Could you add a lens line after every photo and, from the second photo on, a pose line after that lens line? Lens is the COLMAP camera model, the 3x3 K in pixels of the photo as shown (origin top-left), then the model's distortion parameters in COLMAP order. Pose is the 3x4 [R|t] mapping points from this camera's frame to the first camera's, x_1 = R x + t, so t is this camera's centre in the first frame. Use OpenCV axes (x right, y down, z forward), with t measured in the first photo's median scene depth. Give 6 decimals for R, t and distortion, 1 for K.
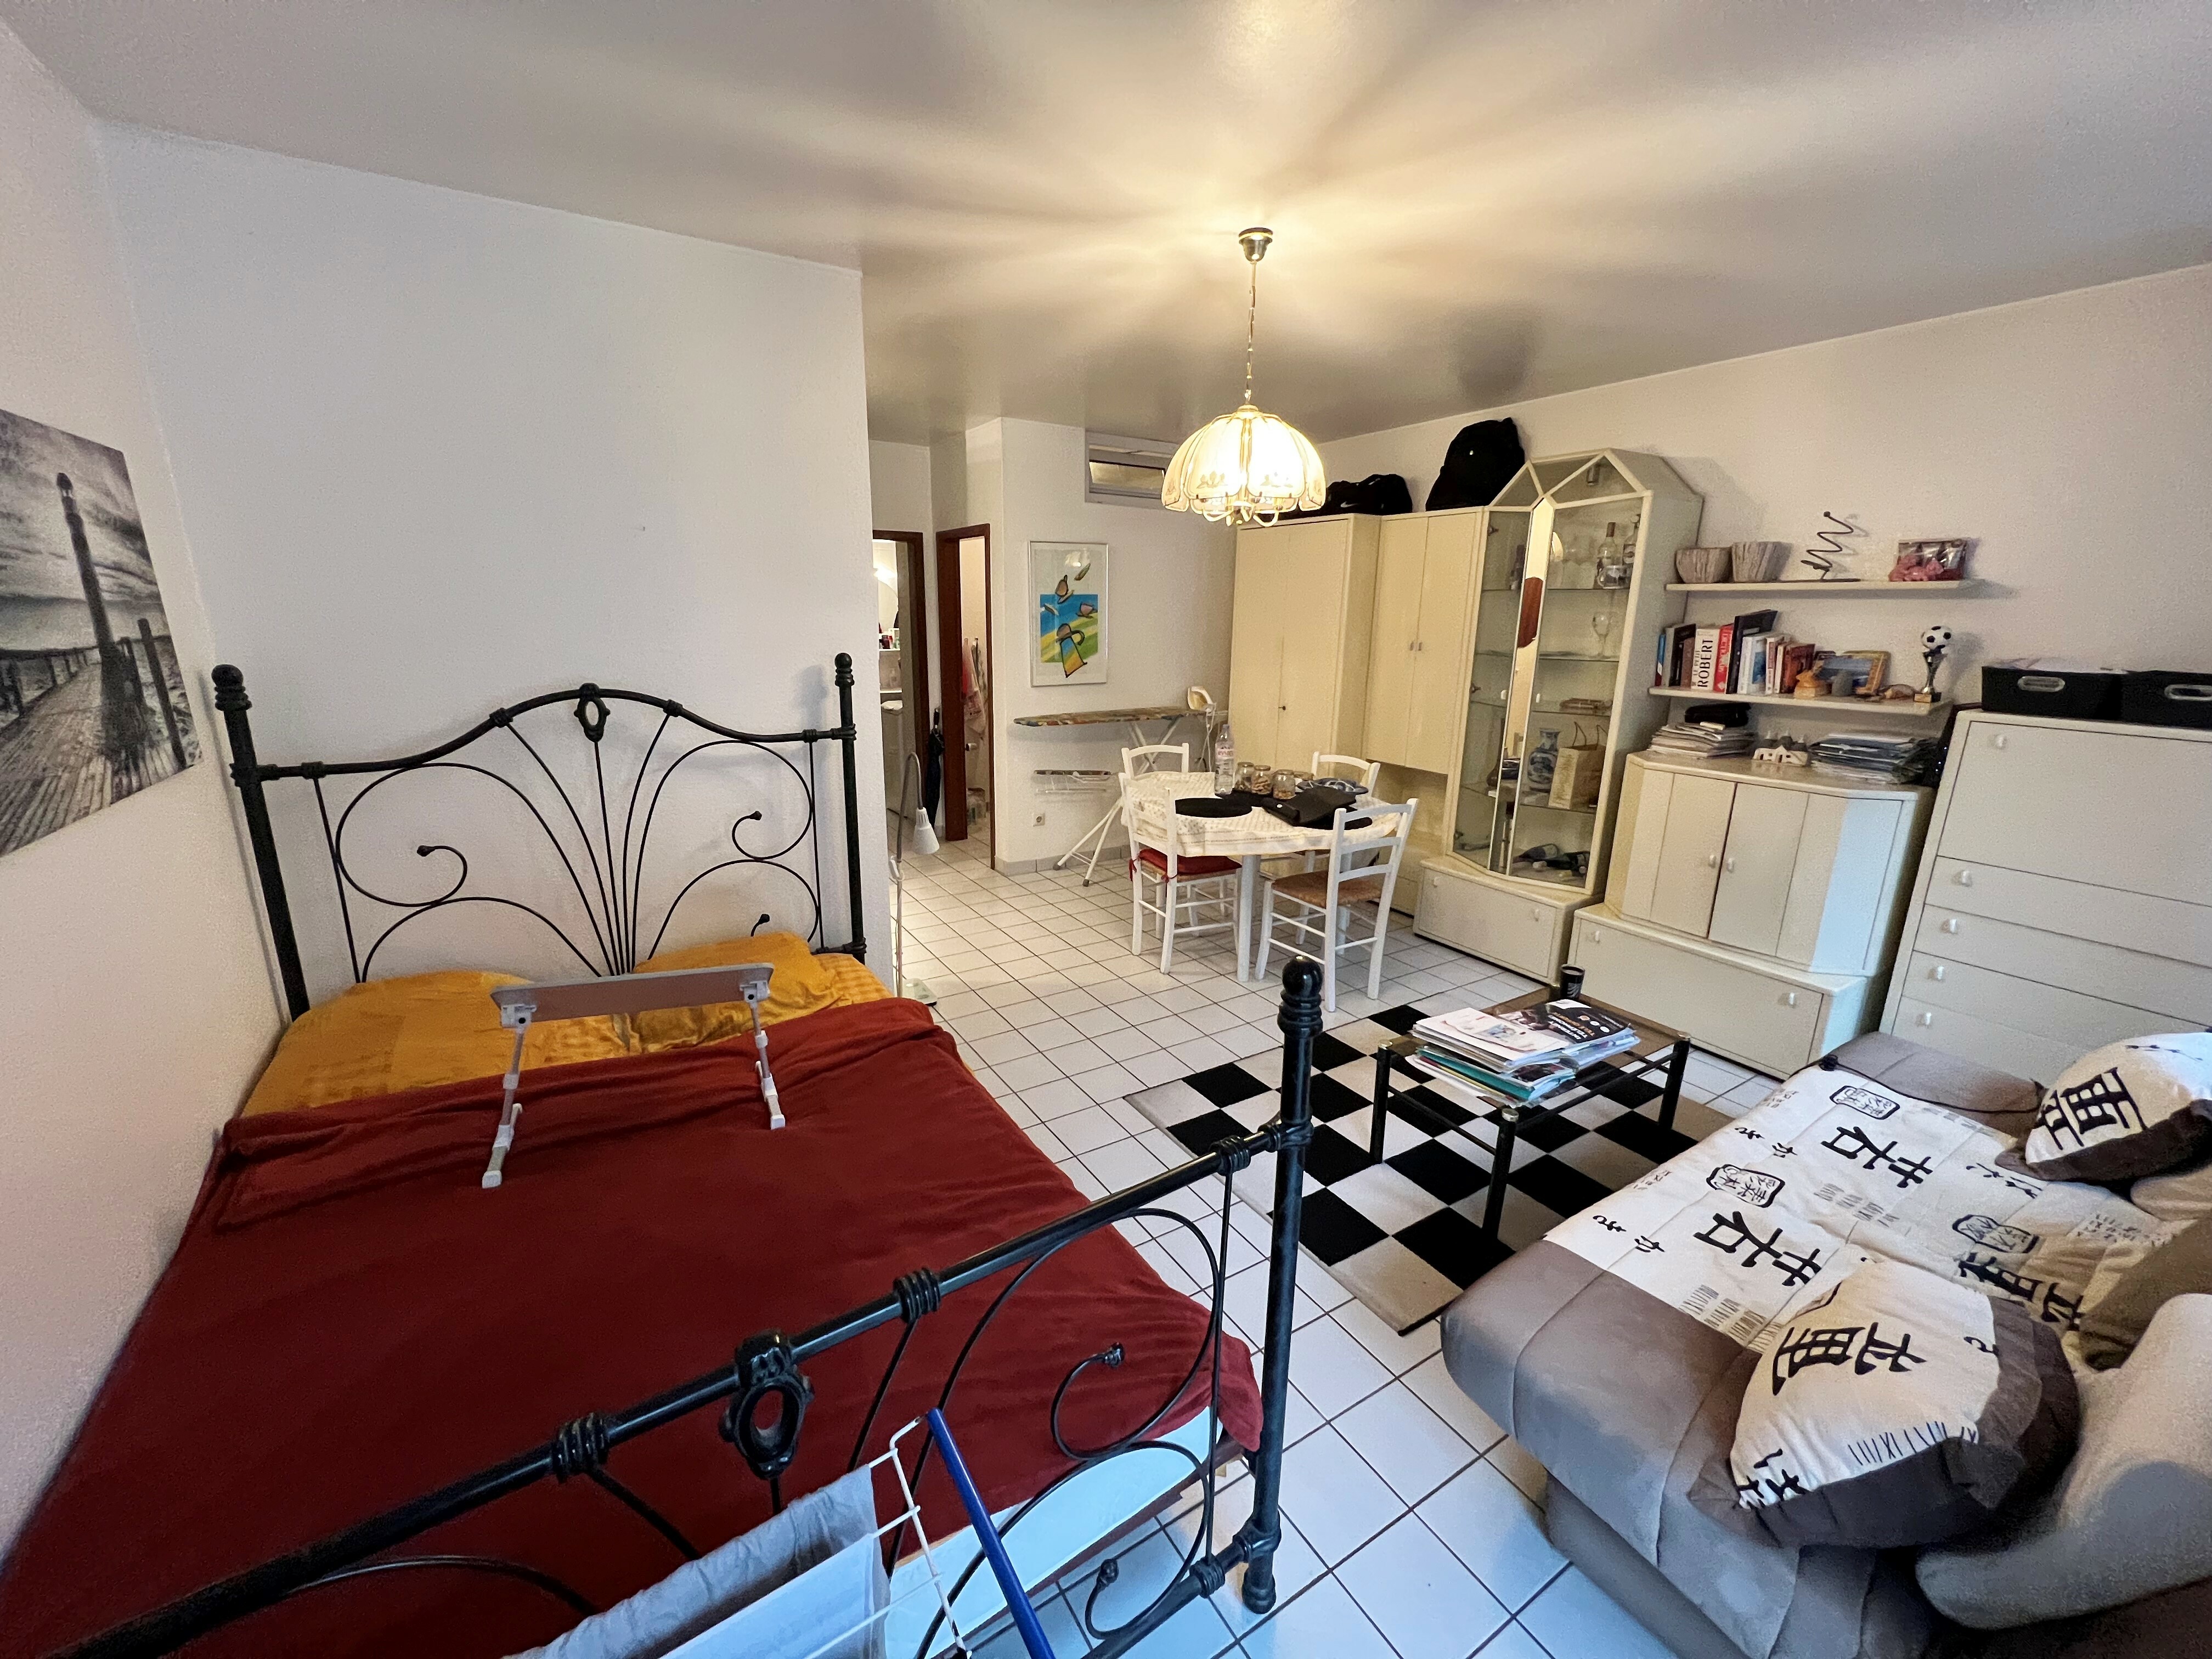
lens RADIAL K [[882.2, 0, 1107.2], [0, 882.2, 824.8], [0, 0, 1]] dist [-0.001322, 0.000135]
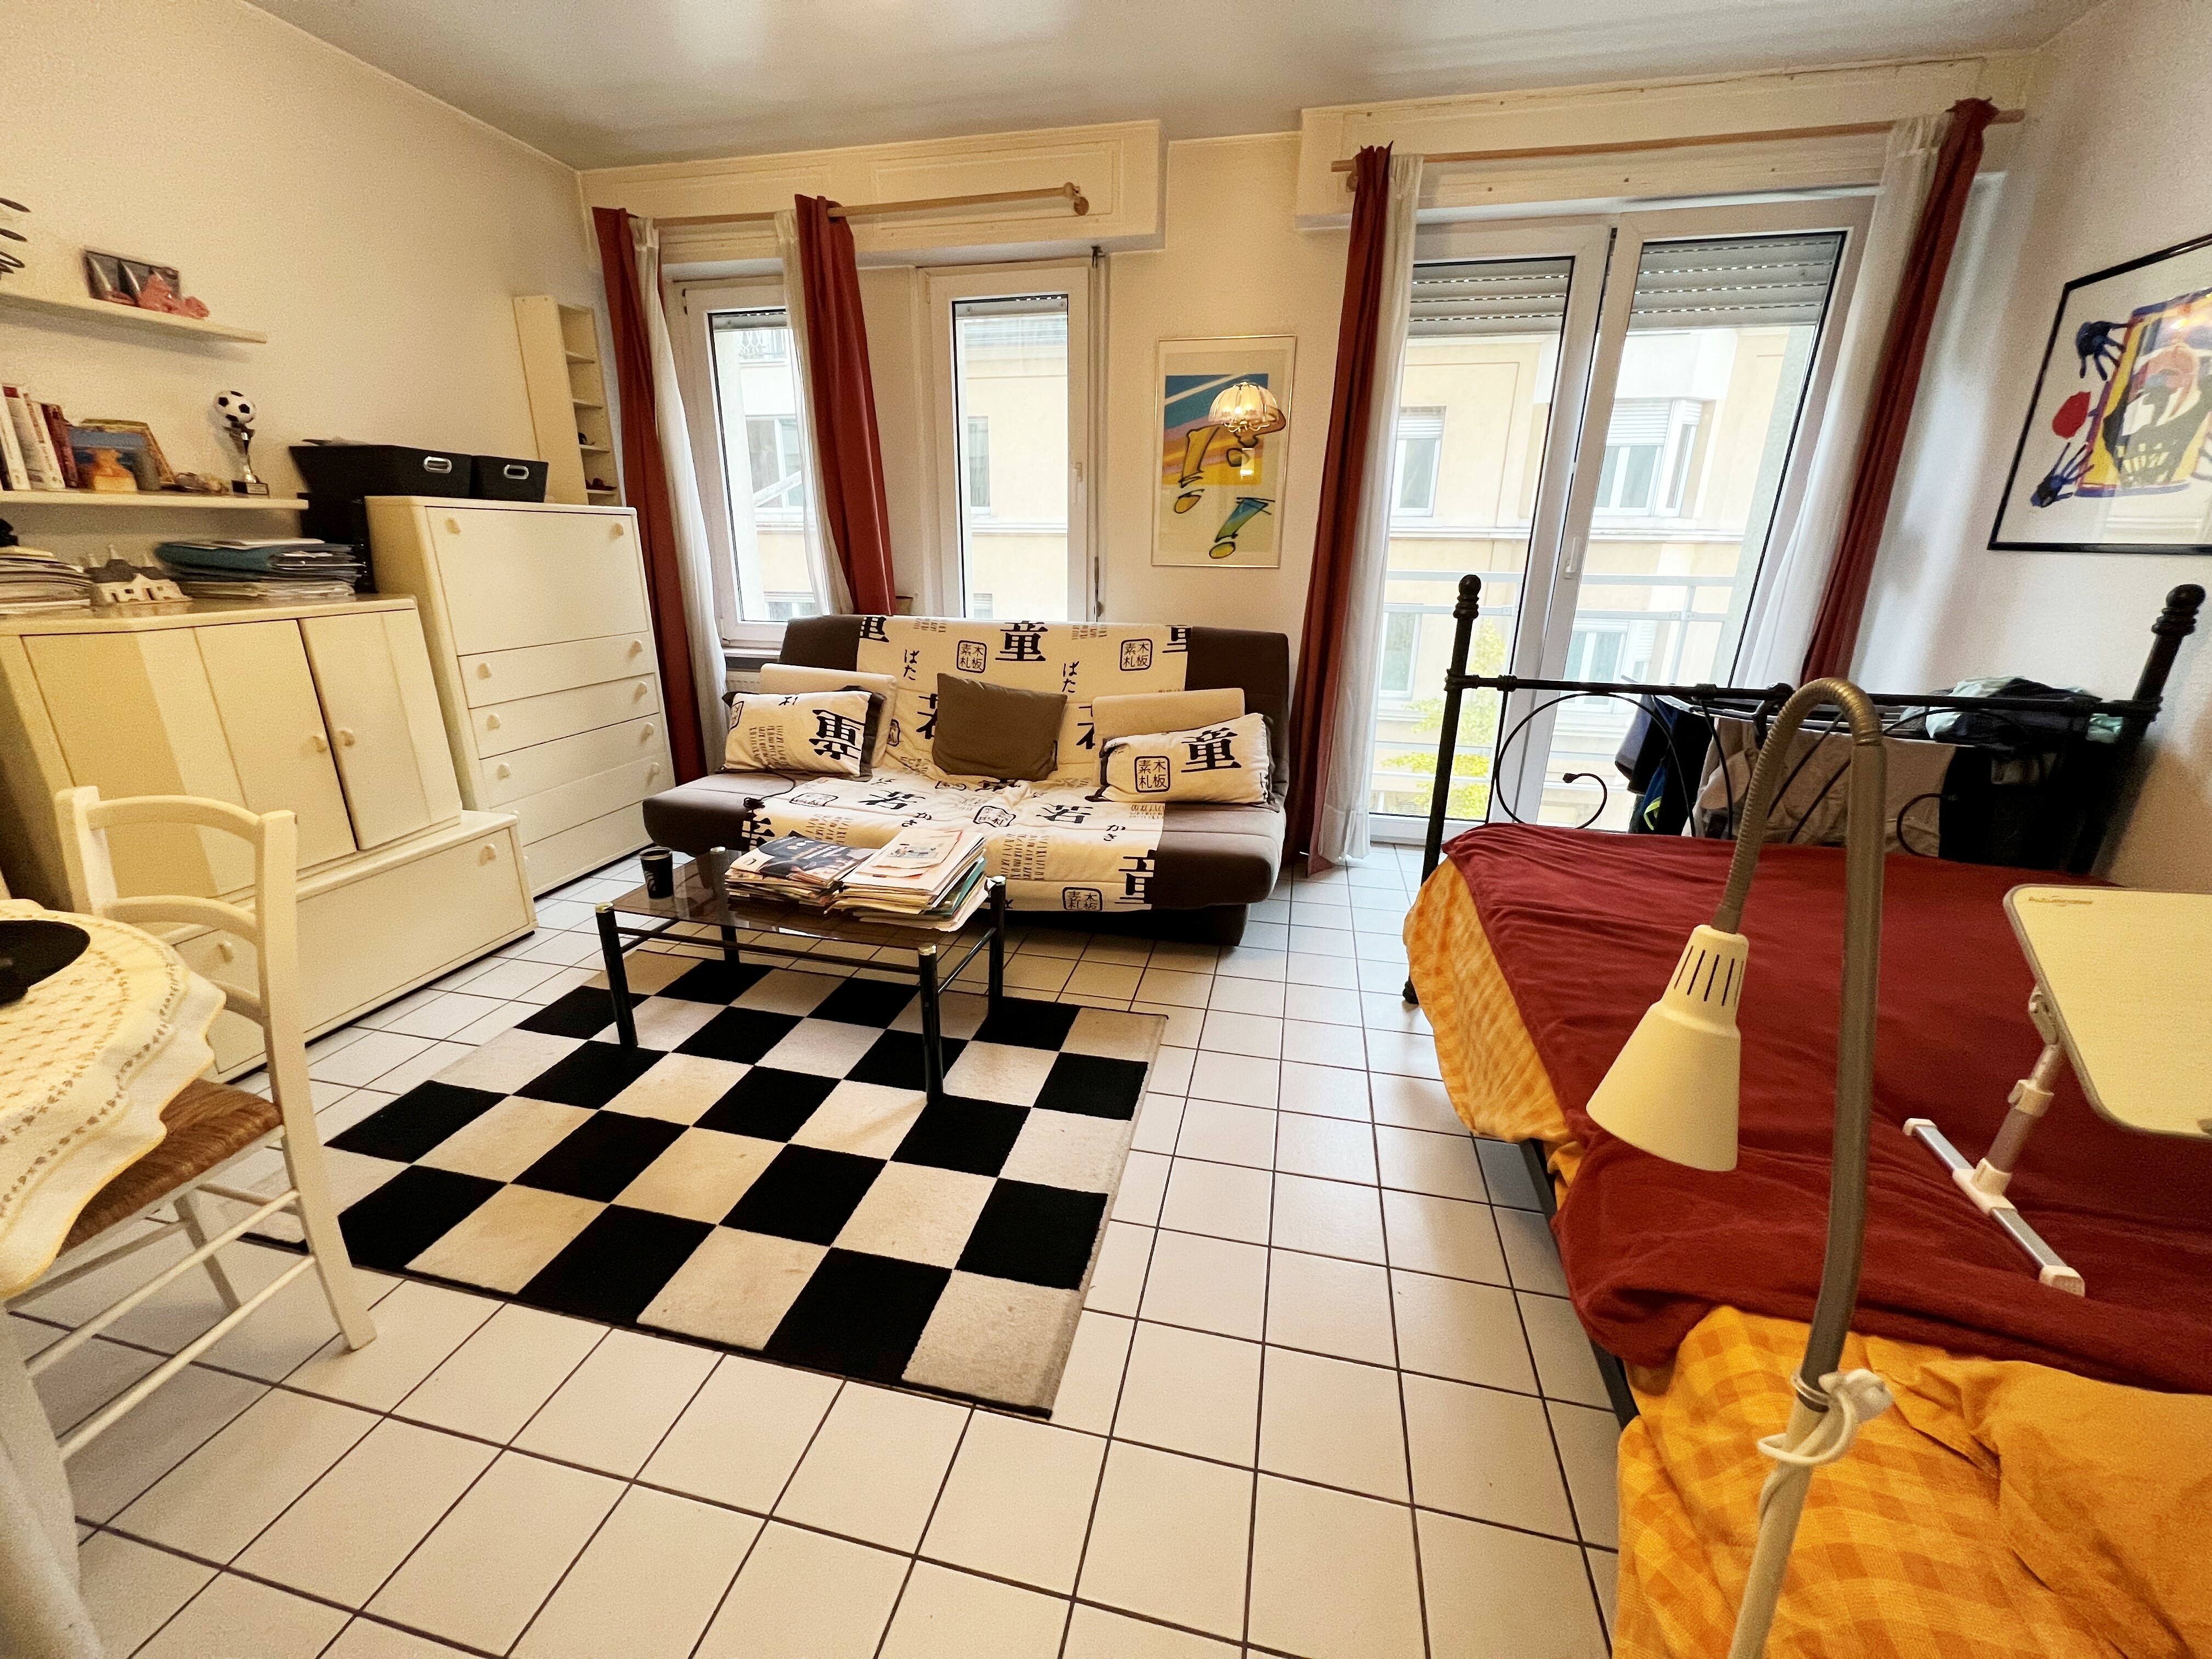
lens RADIAL K [[882.2, 0, 1105.3], [0, 882.2, 835.6], [0, 0, 1]] dist [-0.001322, 0.000135]
pose [[-0.710992, -0.242110, 0.660207, -0.228098], [0.152212, 0.863615, 0.480625, -0.146493], [-0.686529, 0.442212, -0.577171, 1.139902]]
